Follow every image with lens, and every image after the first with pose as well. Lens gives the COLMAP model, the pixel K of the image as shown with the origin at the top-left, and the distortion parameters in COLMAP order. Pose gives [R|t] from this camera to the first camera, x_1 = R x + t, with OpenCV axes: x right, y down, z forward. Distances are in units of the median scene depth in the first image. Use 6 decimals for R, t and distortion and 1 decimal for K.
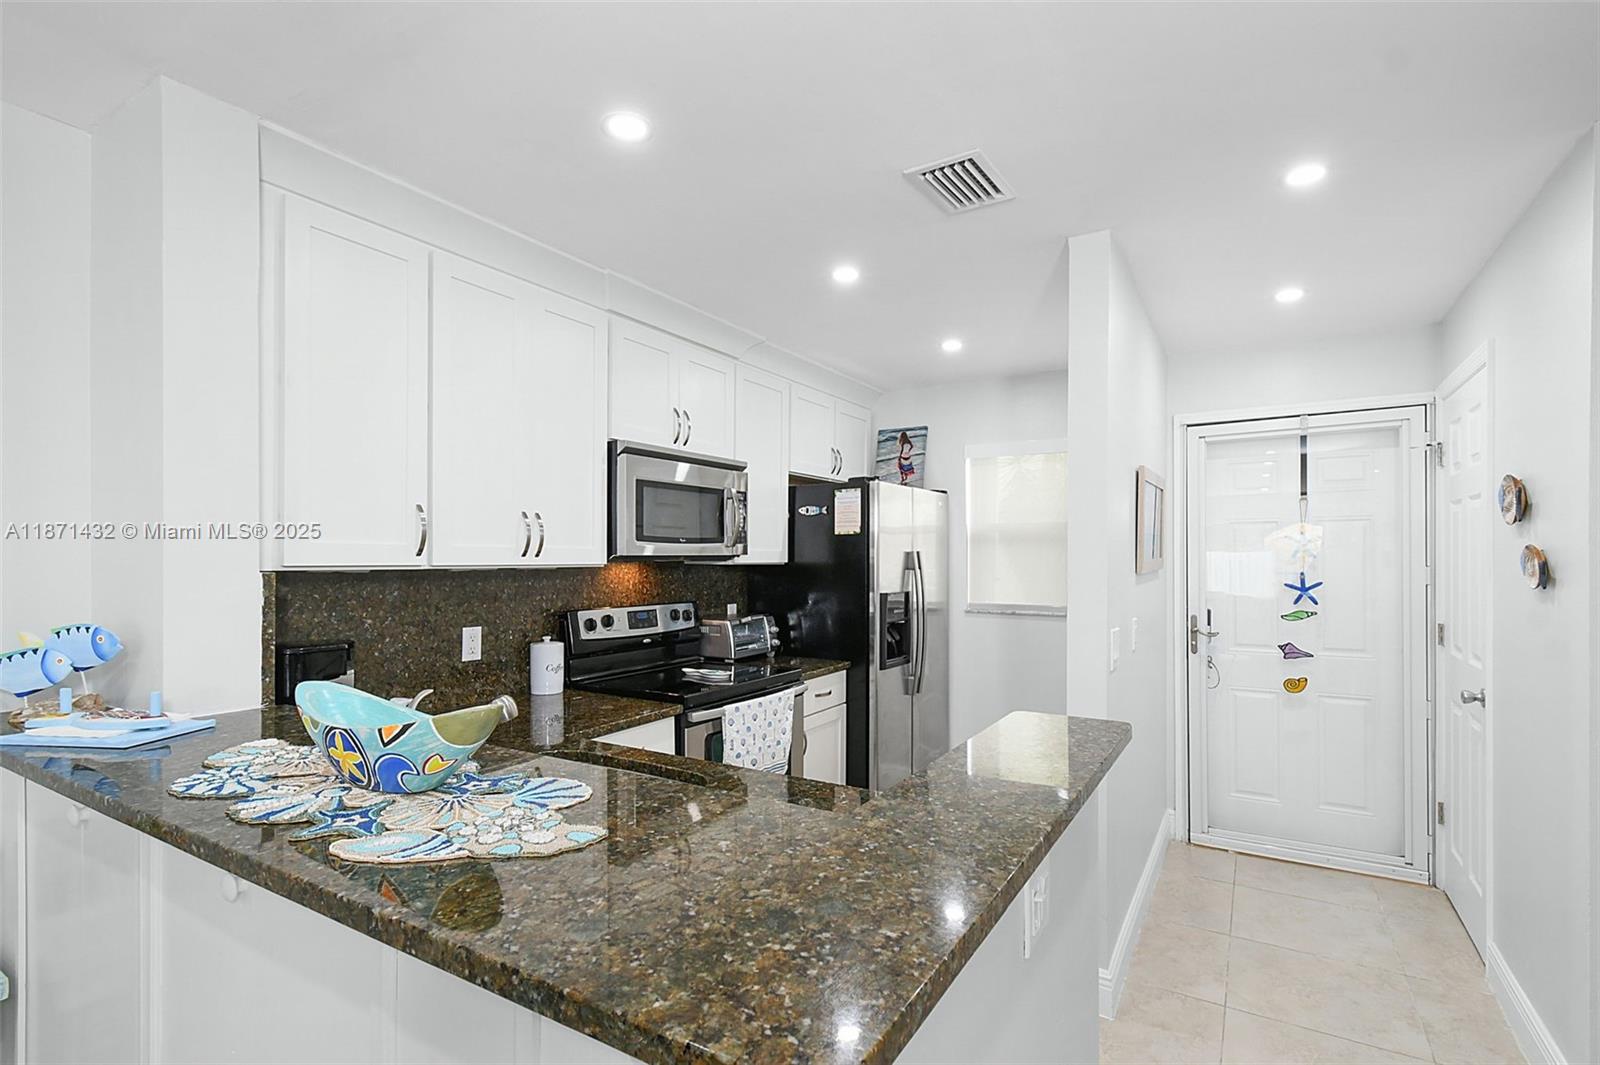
lens RADIAL K [[745.6, 0, 811.7], [0, 745.6, 558.2], [0, 0, 1]] dist [0.008940, -0.002915]
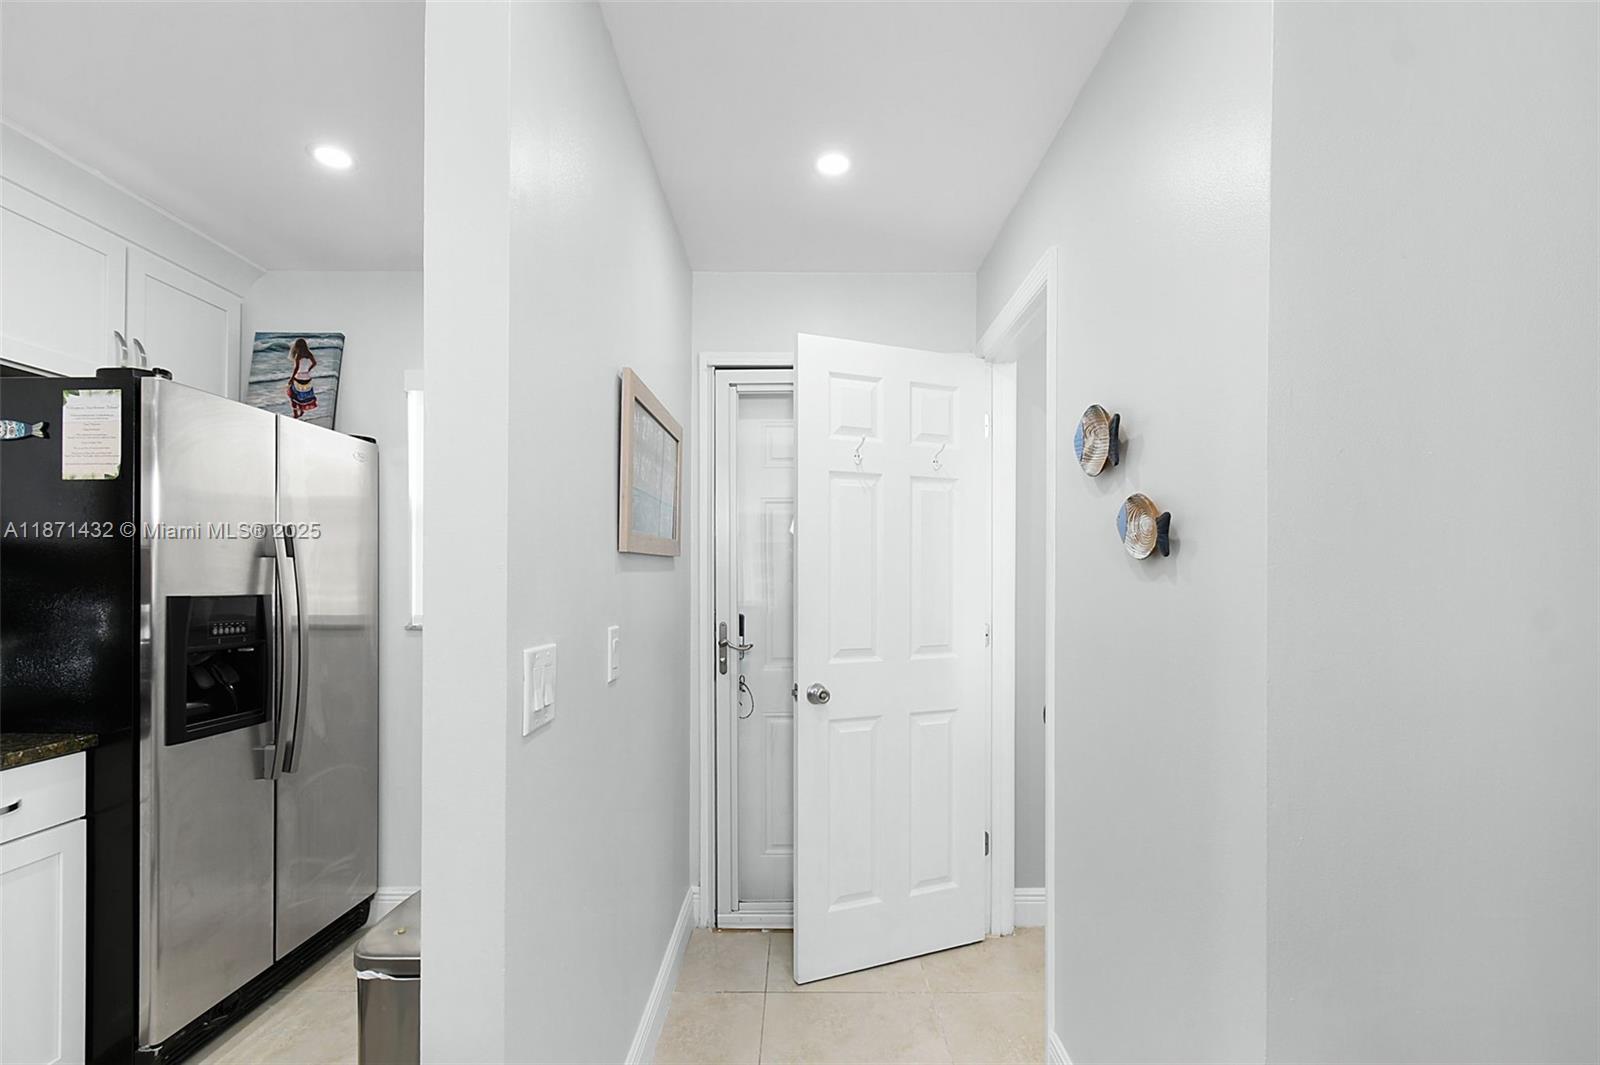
lens RADIAL K [[745.6, 0, 792.0], [0, 745.6, 580.8], [0, 0, 1]] dist [0.008940, -0.002915]
pose [[0.864671, 0.001067, 0.502338, 0.212333], [-0.002008, 0.999997, 0.001333, 0.035671], [-0.502335, -0.002162, 0.864670, 0.346119]]
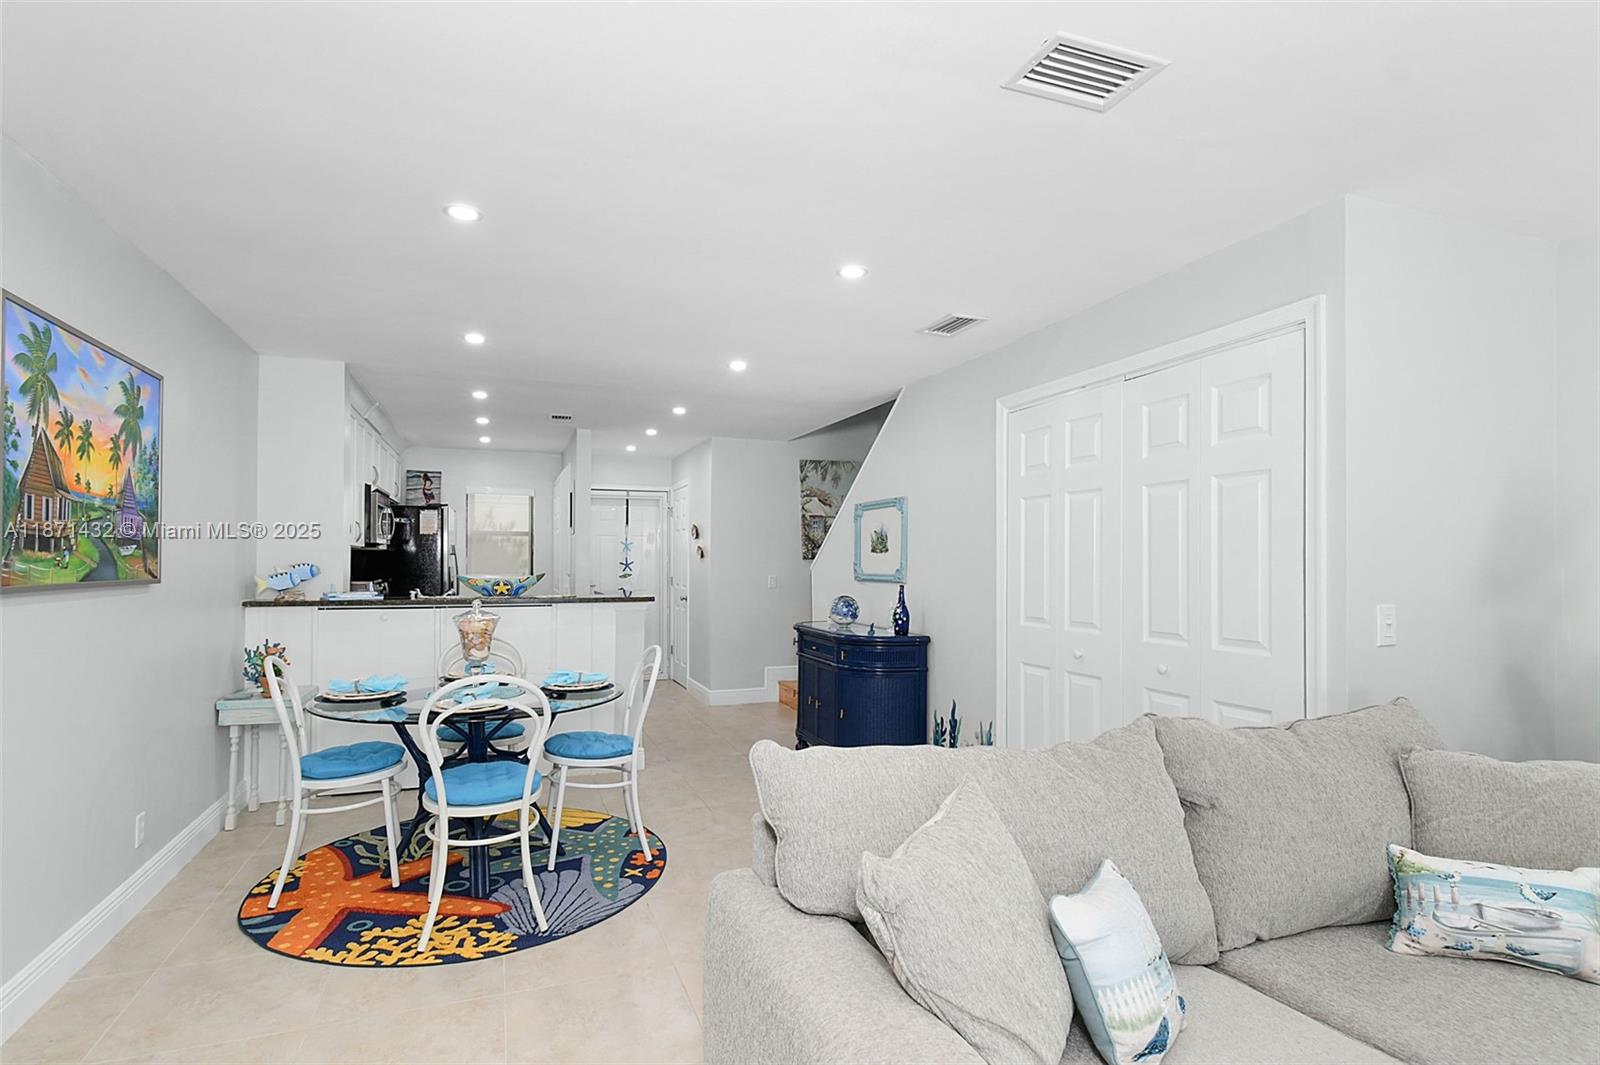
lens RADIAL K [[755.2, 0, 787.6], [0, 755.2, 543.6], [0, 0, 1]] dist [-0.001968, 0.000085]
pose [[0.622547, 0.023644, 0.782225, -0.890894], [-0.003721, 0.999622, -0.027253, 0.038859], [-0.782574, 0.014056, 0.622399, -0.876461]]
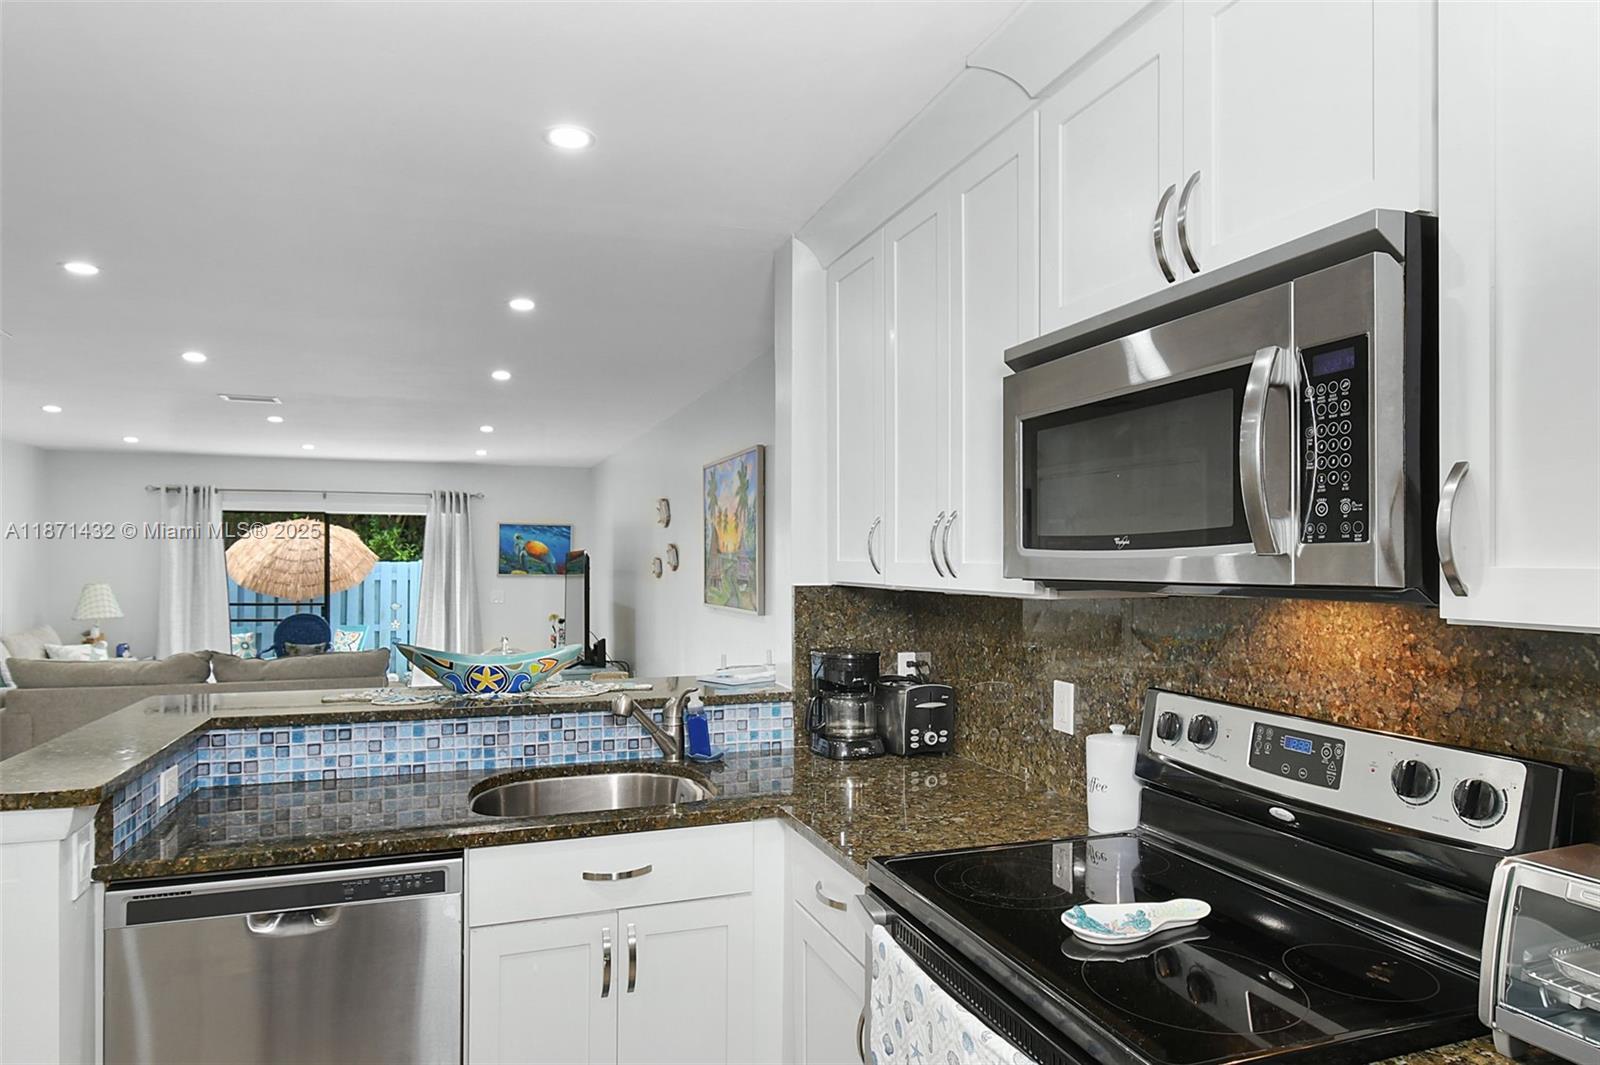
lens RADIAL K [[987.0, 0, 812.1], [0, 987.0, 568.7], [0, 0, 1]] dist [-0.003086, -0.003380]
pose [[-0.636294, 0.006246, -0.771421, 0.271439], [-0.002583, 0.999944, 0.010227, -0.012795], [0.771442, 0.008500, -0.636243, 1.030906]]
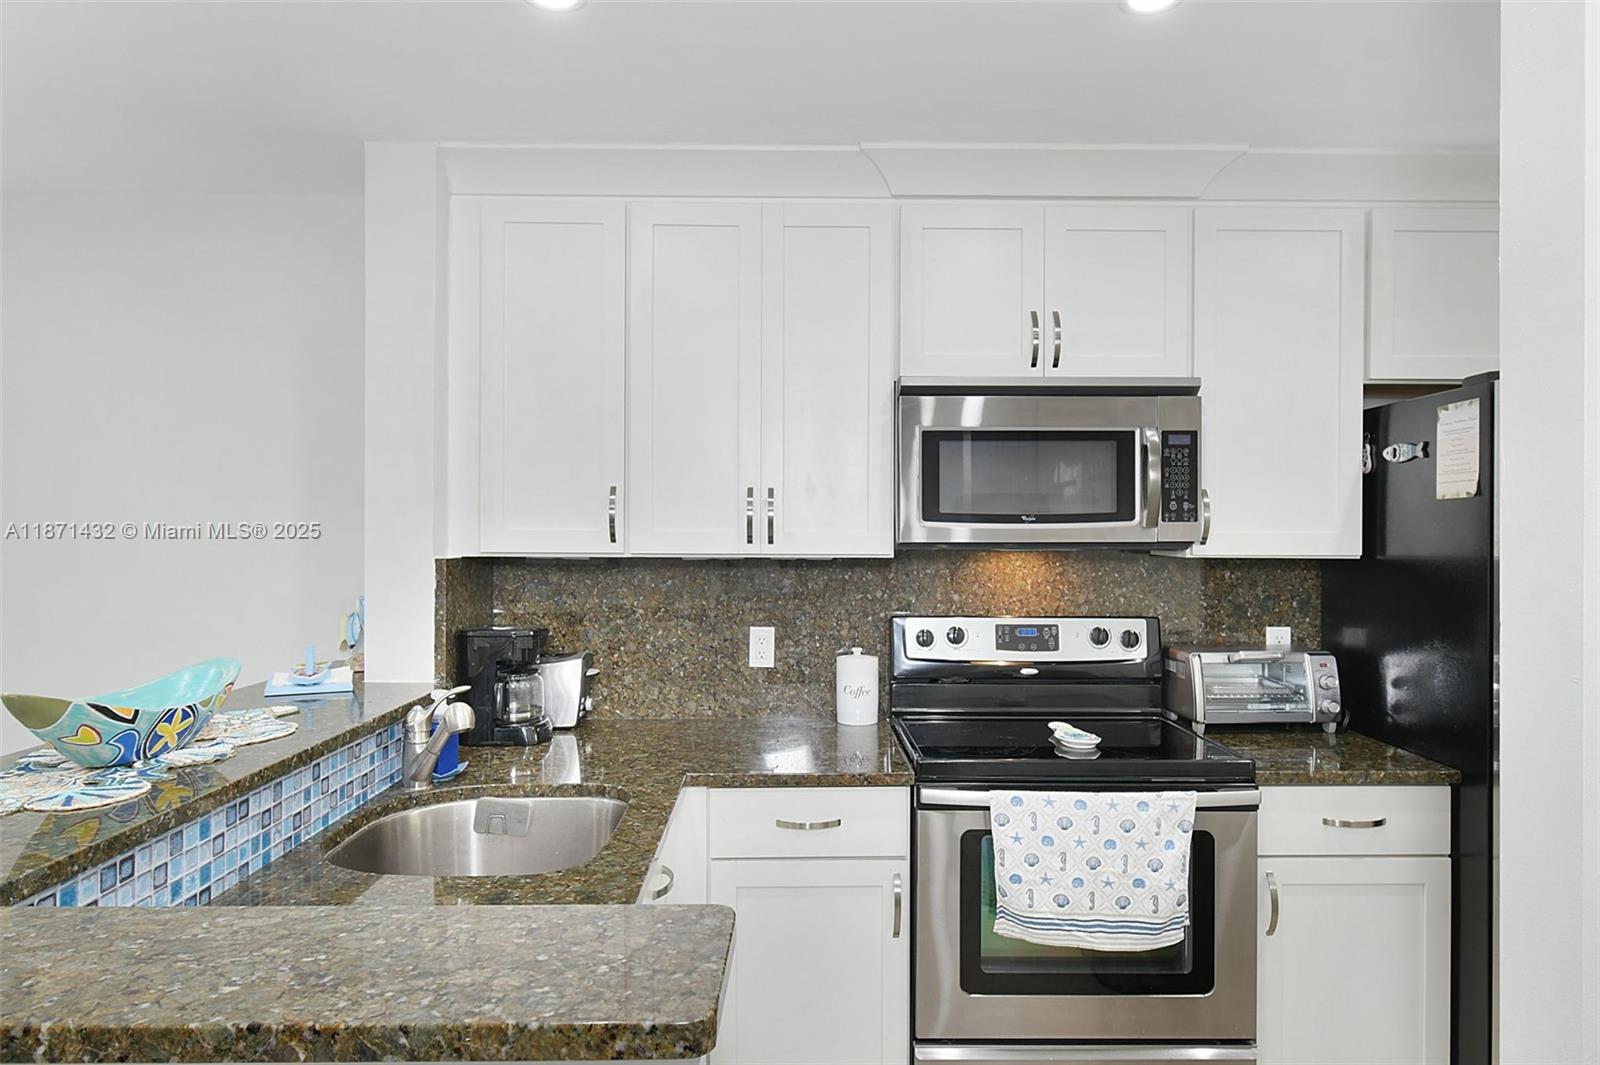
lens RADIAL K [[987.0, 0, 806.0], [0, 987.0, 534.1], [0, 0, 1]] dist [-0.003086, -0.003380]
pose [[0.530235, 0.001884, -0.847848, 0.375300], [-0.003464, 0.999994, 0.000055, -0.008754], [0.847843, 0.002907, 0.530239, 0.340497]]
